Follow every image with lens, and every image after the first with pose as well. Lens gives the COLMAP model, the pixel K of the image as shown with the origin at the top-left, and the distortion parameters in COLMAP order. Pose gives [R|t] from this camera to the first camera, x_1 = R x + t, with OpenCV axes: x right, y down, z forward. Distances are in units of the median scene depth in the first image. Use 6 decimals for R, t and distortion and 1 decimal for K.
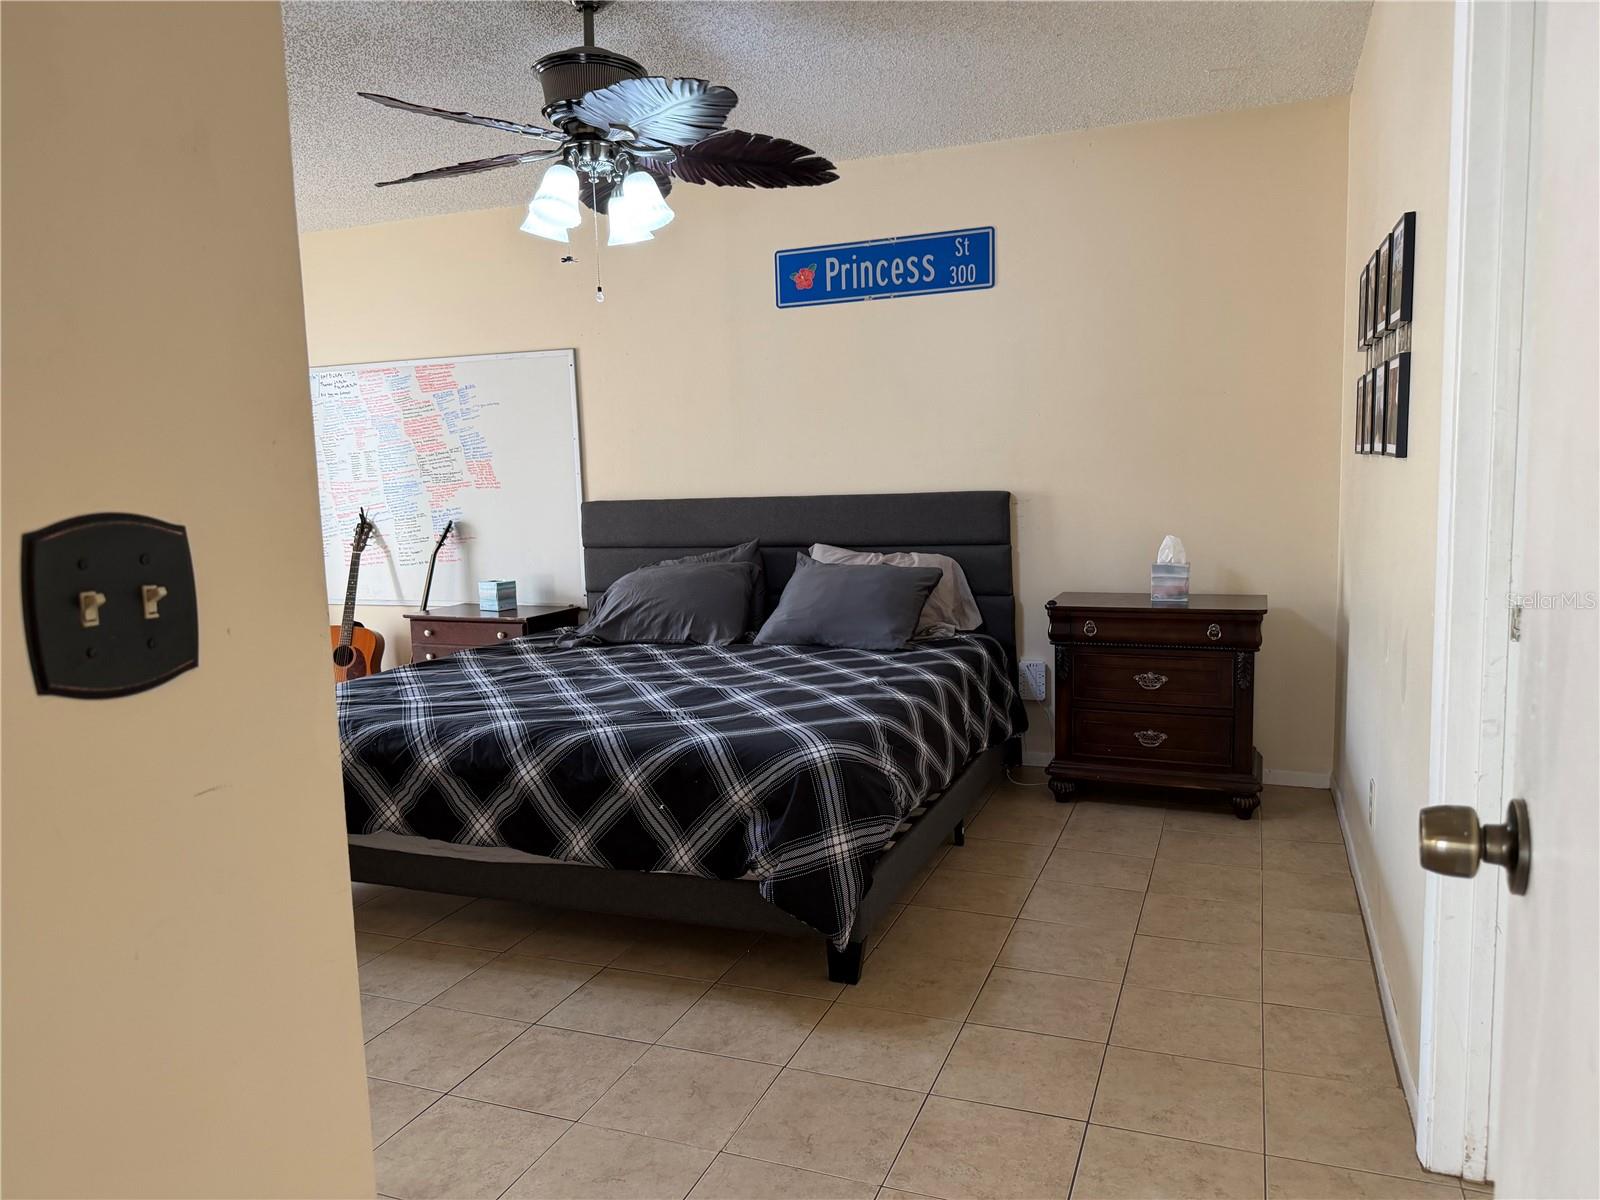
lens RADIAL K [[1129.8, 0, 796.1], [0, 1129.8, 603.7], [0, 0, 1]] dist [0.068506, -0.071526]
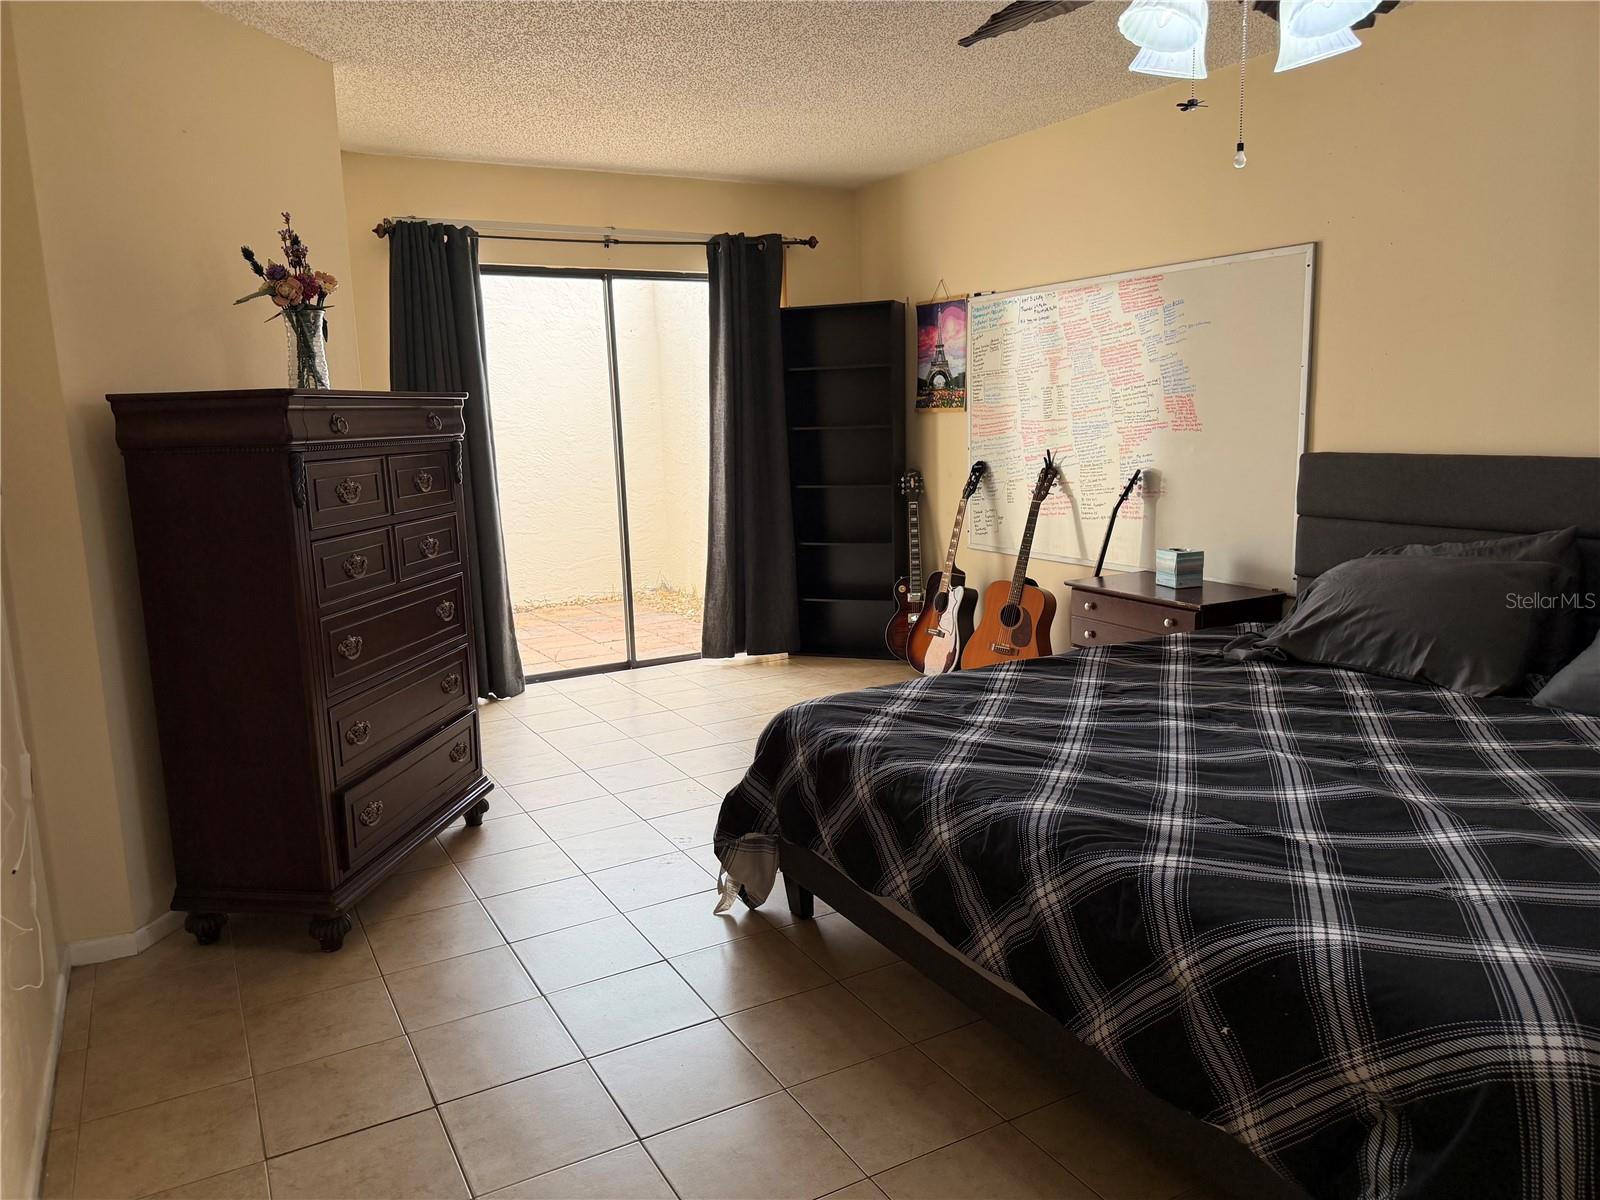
lens RADIAL K [[1129.8, 0, 789.8], [0, 1129.8, 599.4], [0, 0, 1]] dist [0.068506, -0.071526]
pose [[0.773758, 0.111228, -0.623640, 0.028923], [-0.064974, 0.993207, 0.096528, -0.047406], [0.630140, -0.034169, 0.775729, 0.216339]]
